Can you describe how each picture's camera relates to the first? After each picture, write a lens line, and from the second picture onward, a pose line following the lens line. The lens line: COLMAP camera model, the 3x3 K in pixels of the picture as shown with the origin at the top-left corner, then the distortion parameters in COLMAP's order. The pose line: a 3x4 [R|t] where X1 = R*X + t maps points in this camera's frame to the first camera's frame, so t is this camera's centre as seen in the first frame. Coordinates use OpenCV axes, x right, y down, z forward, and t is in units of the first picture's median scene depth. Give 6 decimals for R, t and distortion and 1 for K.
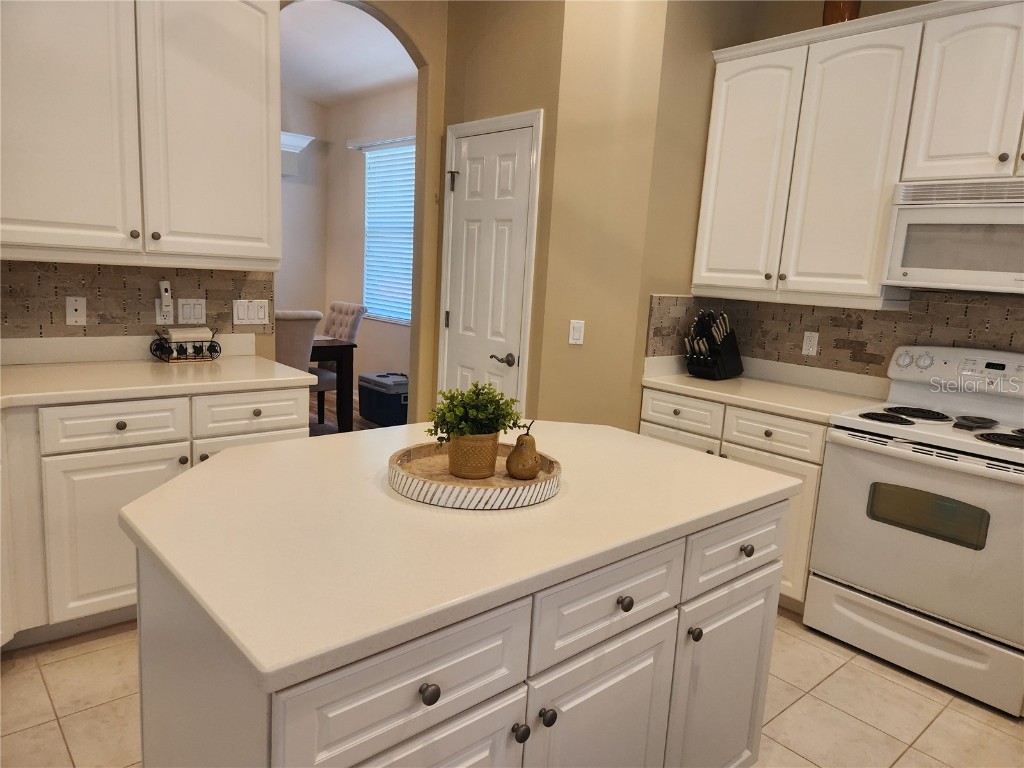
lens RADIAL K [[686.4, 0, 520.3], [0, 686.4, 385.2], [0, 0, 1]] dist [0.072433, -0.061187]
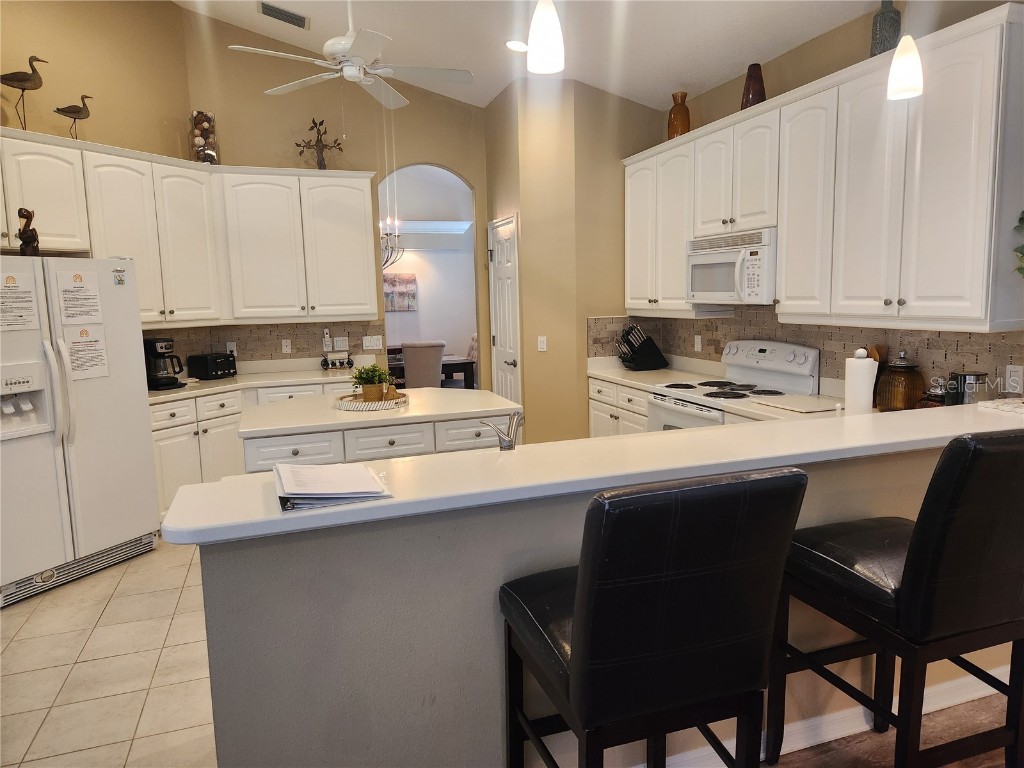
lens RADIAL K [[686.4, 0, 514.8], [0, 686.4, 375.0], [0, 0, 1]] dist [0.072433, -0.061187]
pose [[0.916050, -0.035662, -0.399476, 0.737974], [0.013069, 0.998164, -0.059140, 0.099963], [0.400852, 0.048954, 0.914834, -0.545769]]
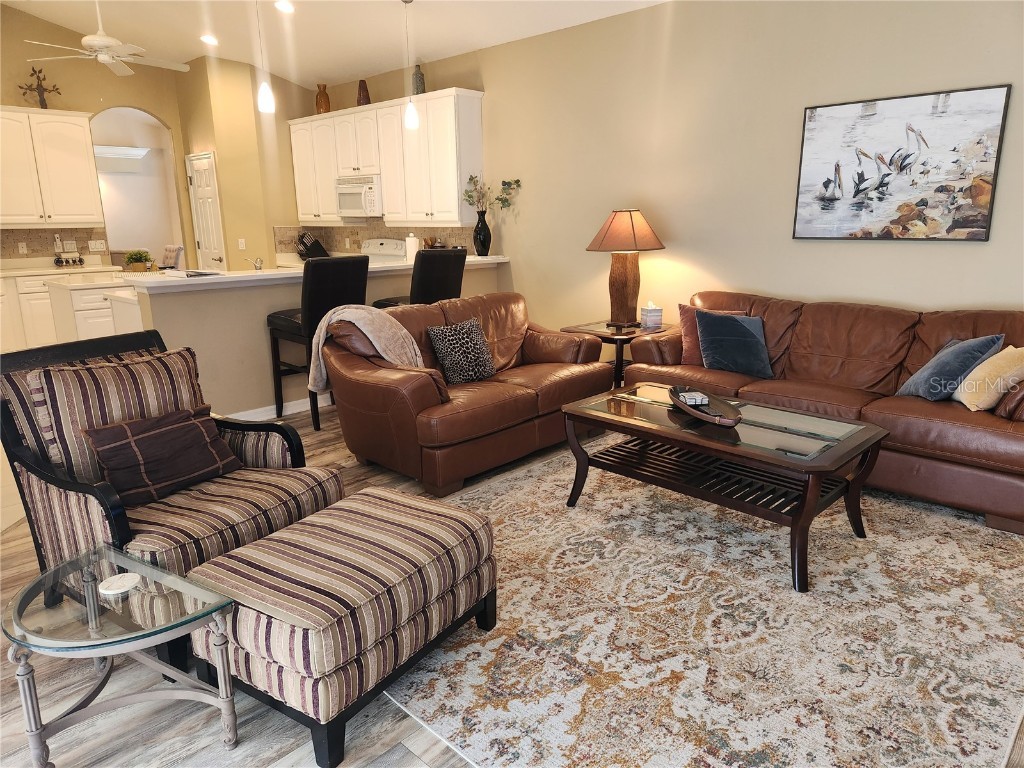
lens RADIAL K [[686.4, 0, 521.0], [0, 686.4, 378.1], [0, 0, 1]] dist [0.072433, -0.061187]
pose [[0.994164, -0.089177, 0.060714, 0.949835], [0.085221, 0.994247, 0.064890, 0.343408], [-0.066152, -0.059337, 0.996044, -1.648414]]
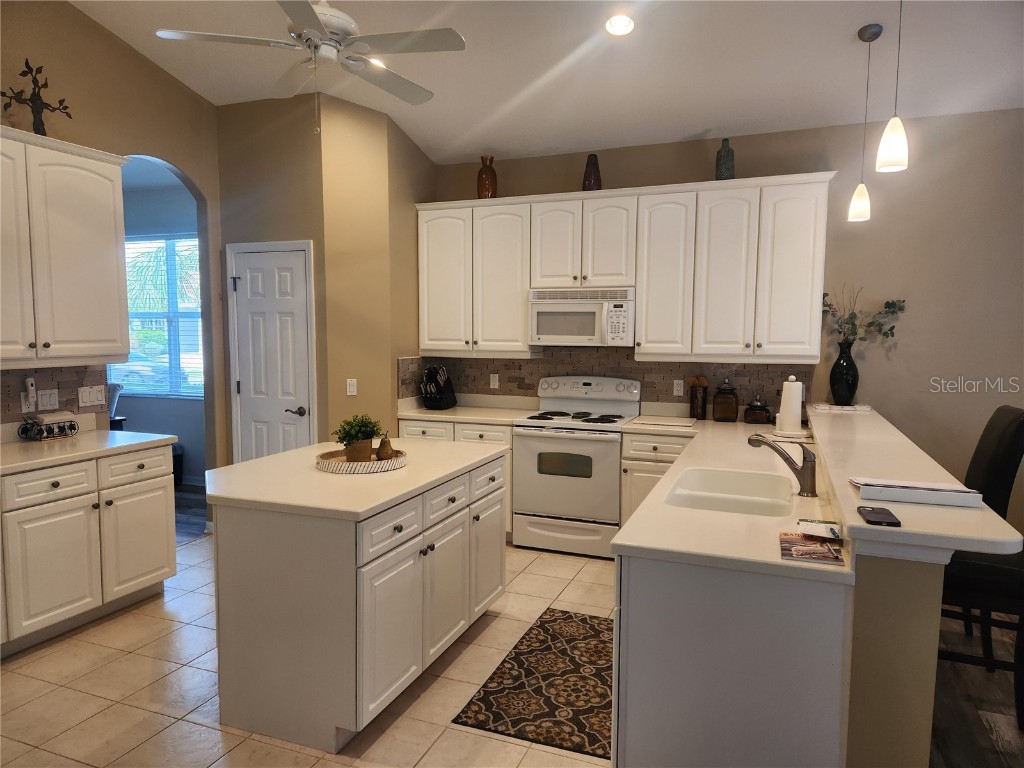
lens RADIAL K [[686.4, 0, 514.9], [0, 686.4, 391.7], [0, 0, 1]] dist [0.072433, -0.061187]
pose [[0.892118, -0.096986, 0.441270, -0.287538], [0.124952, 0.991556, -0.034683, 0.030378], [-0.434181, 0.086079, 0.896704, -0.526746]]
